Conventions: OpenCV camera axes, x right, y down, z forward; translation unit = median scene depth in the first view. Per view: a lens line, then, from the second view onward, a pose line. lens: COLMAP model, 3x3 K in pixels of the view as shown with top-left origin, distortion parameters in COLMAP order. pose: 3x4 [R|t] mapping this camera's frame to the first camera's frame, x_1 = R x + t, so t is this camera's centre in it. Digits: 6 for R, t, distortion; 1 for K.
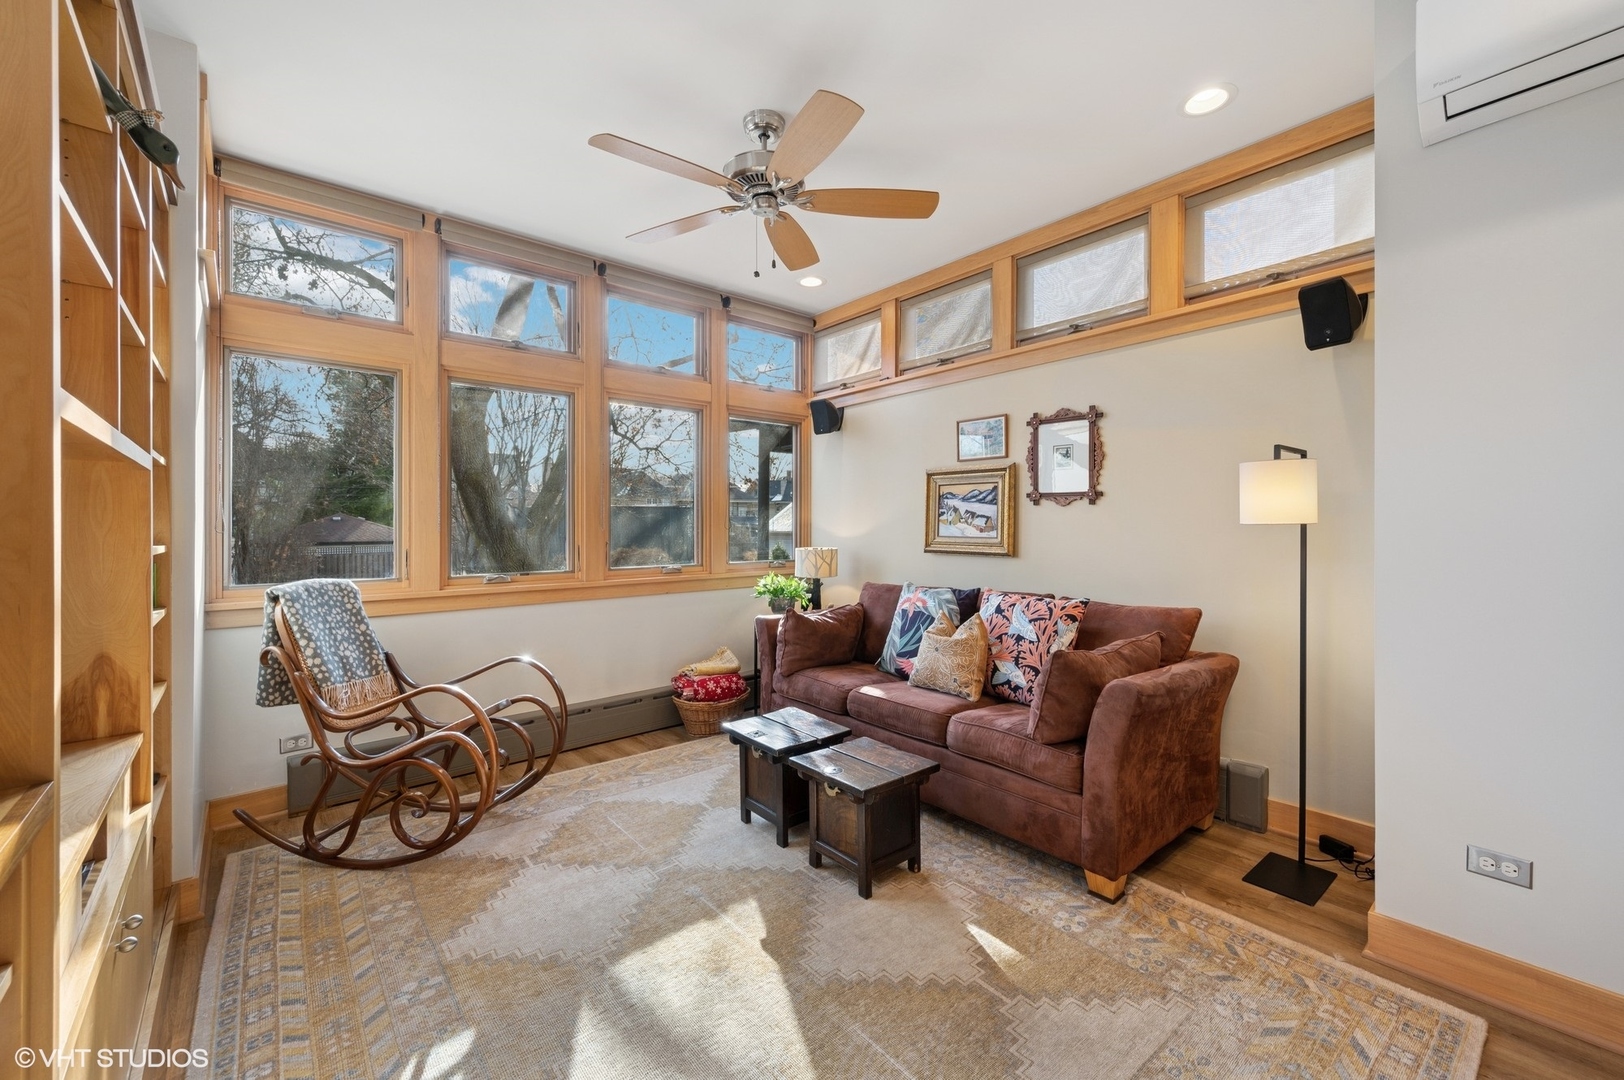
lens RADIAL K [[648.6, 0, 798.4], [0, 648.6, 518.7], [0, 0, 1]] dist [0.004533, 0.000385]
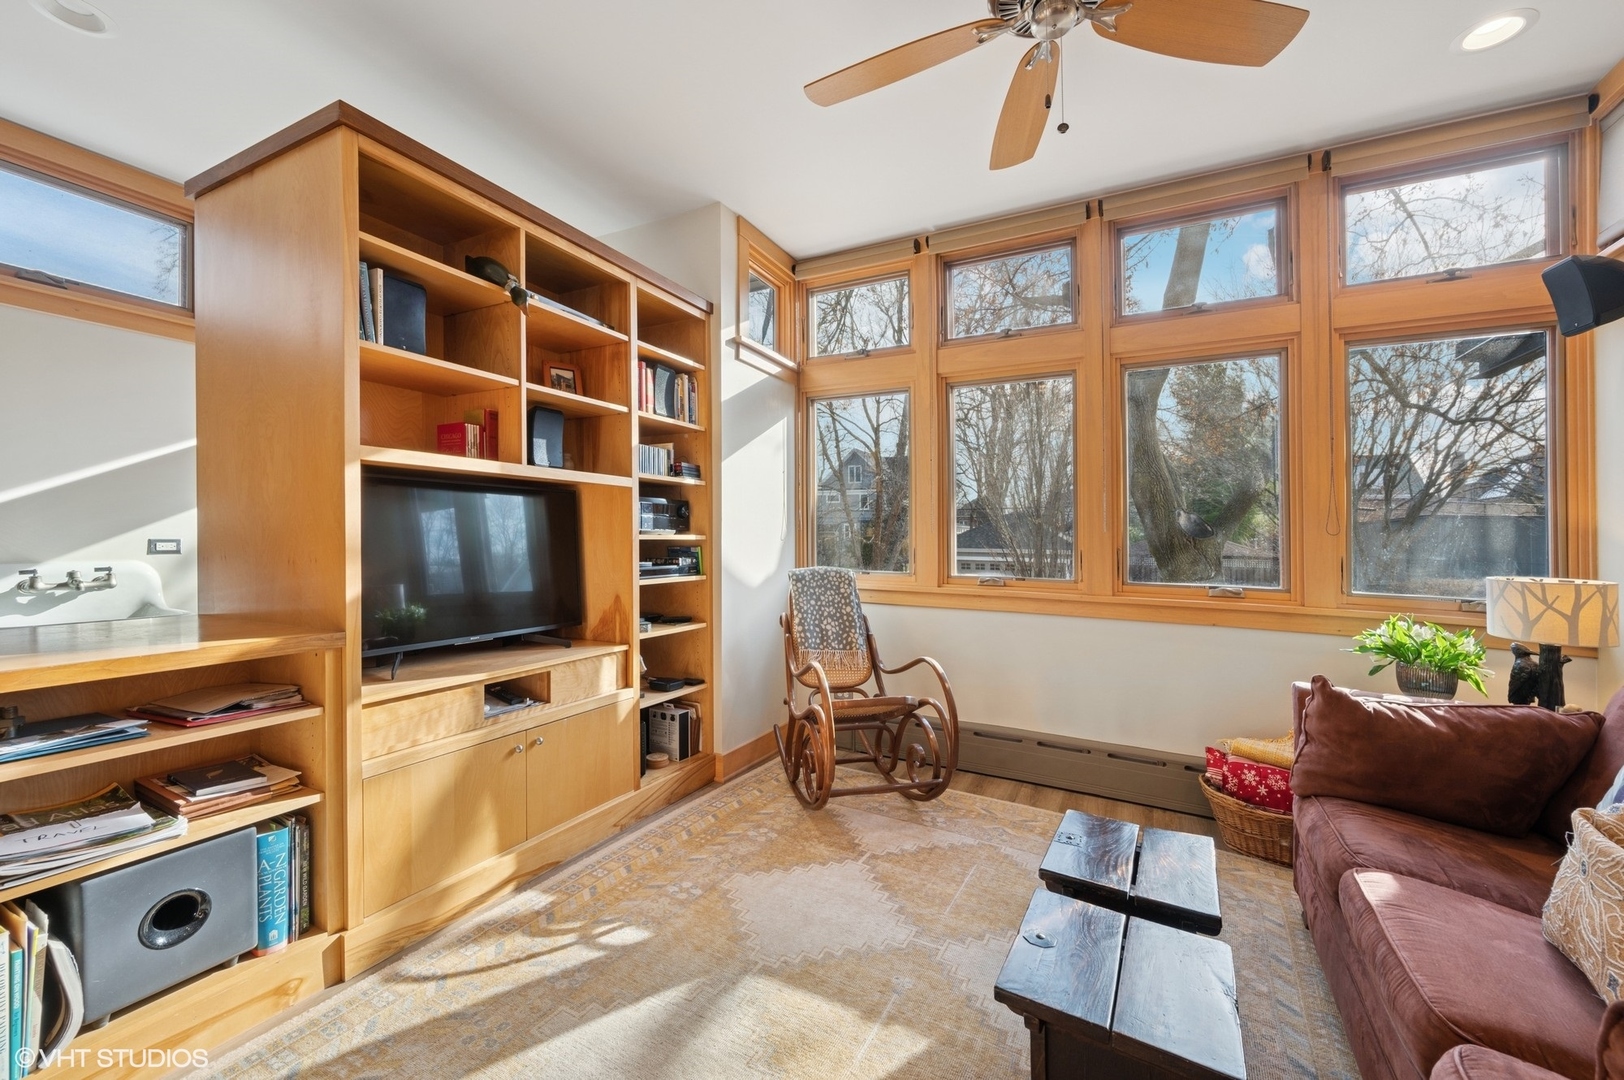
lens RADIAL K [[648.6, 0, 734.6], [0, 648.6, 515.6], [0, 0, 1]] dist [0.004533, 0.000385]
pose [[0.342302, -0.000686, -0.939590, 0.346392], [0.004580, 0.999989, 0.000938, -0.007673], [0.939579, -0.004624, 0.342301, 0.341986]]
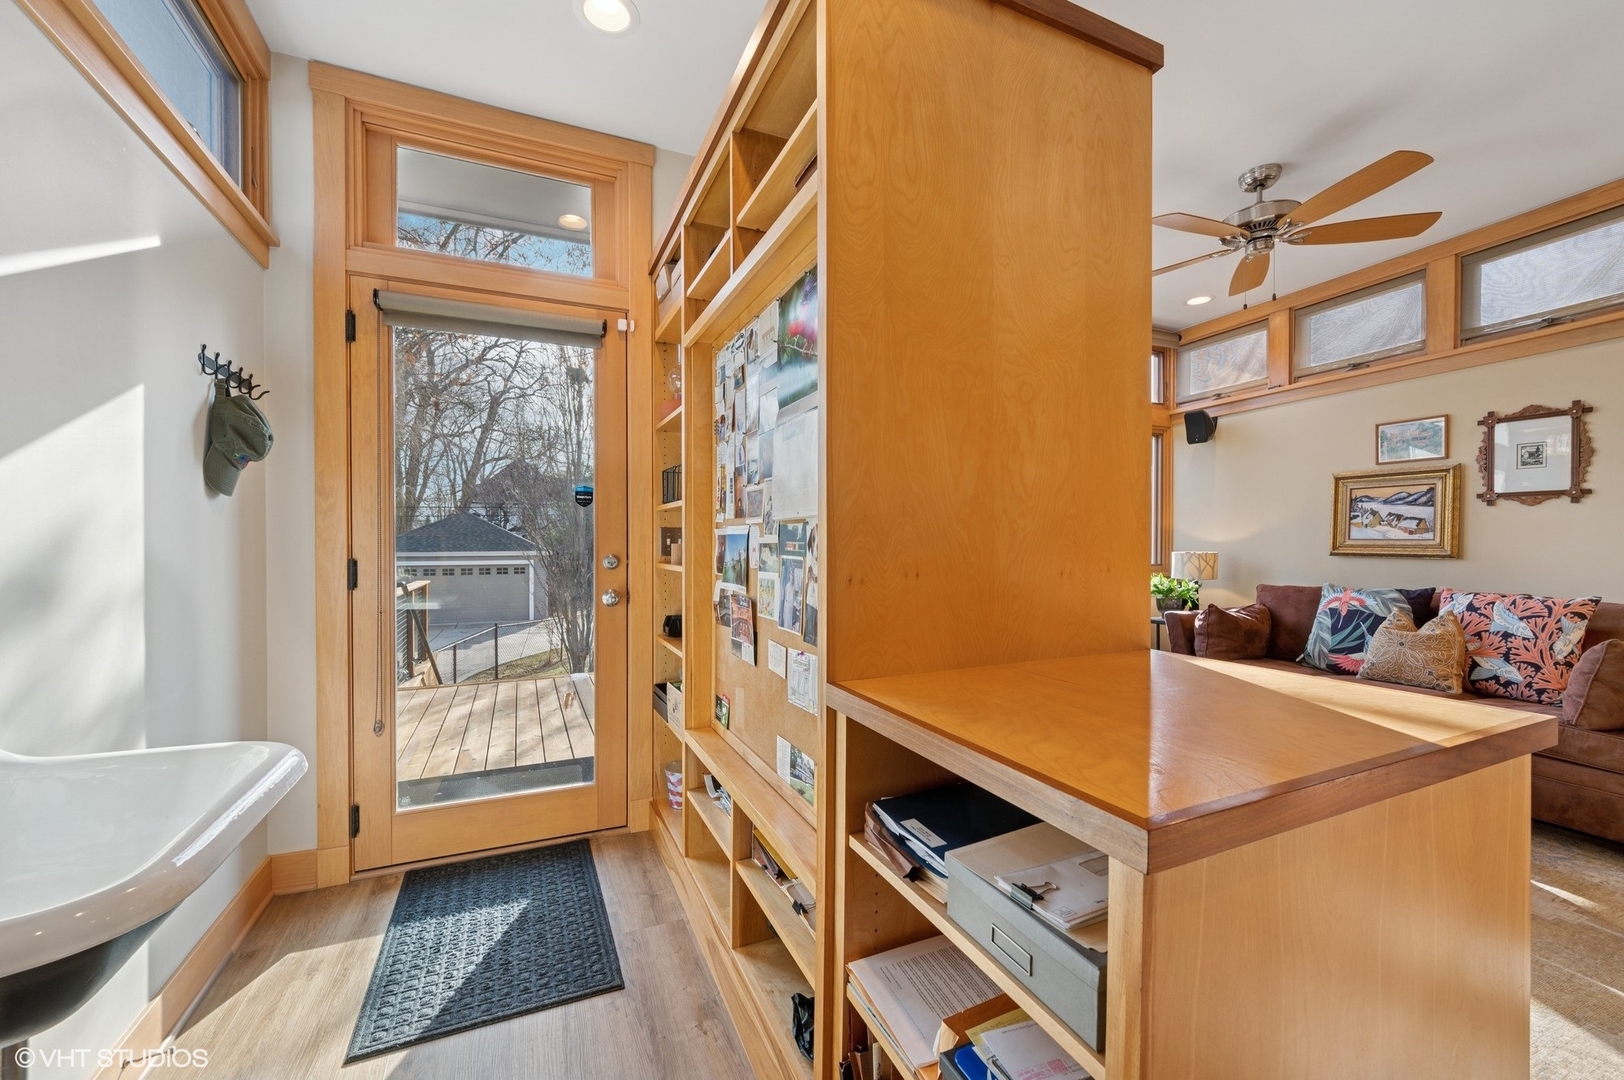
lens RADIAL K [[648.6, 0, 810.0], [0, 648.6, 535.9], [0, 0, 1]] dist [0.004533, 0.000385]
pose [[0.962724, -0.007928, -0.270369, -0.362878], [0.008550, 0.999963, 0.001124, 0.015498], [0.270350, -0.003394, 0.962756, -0.231893]]
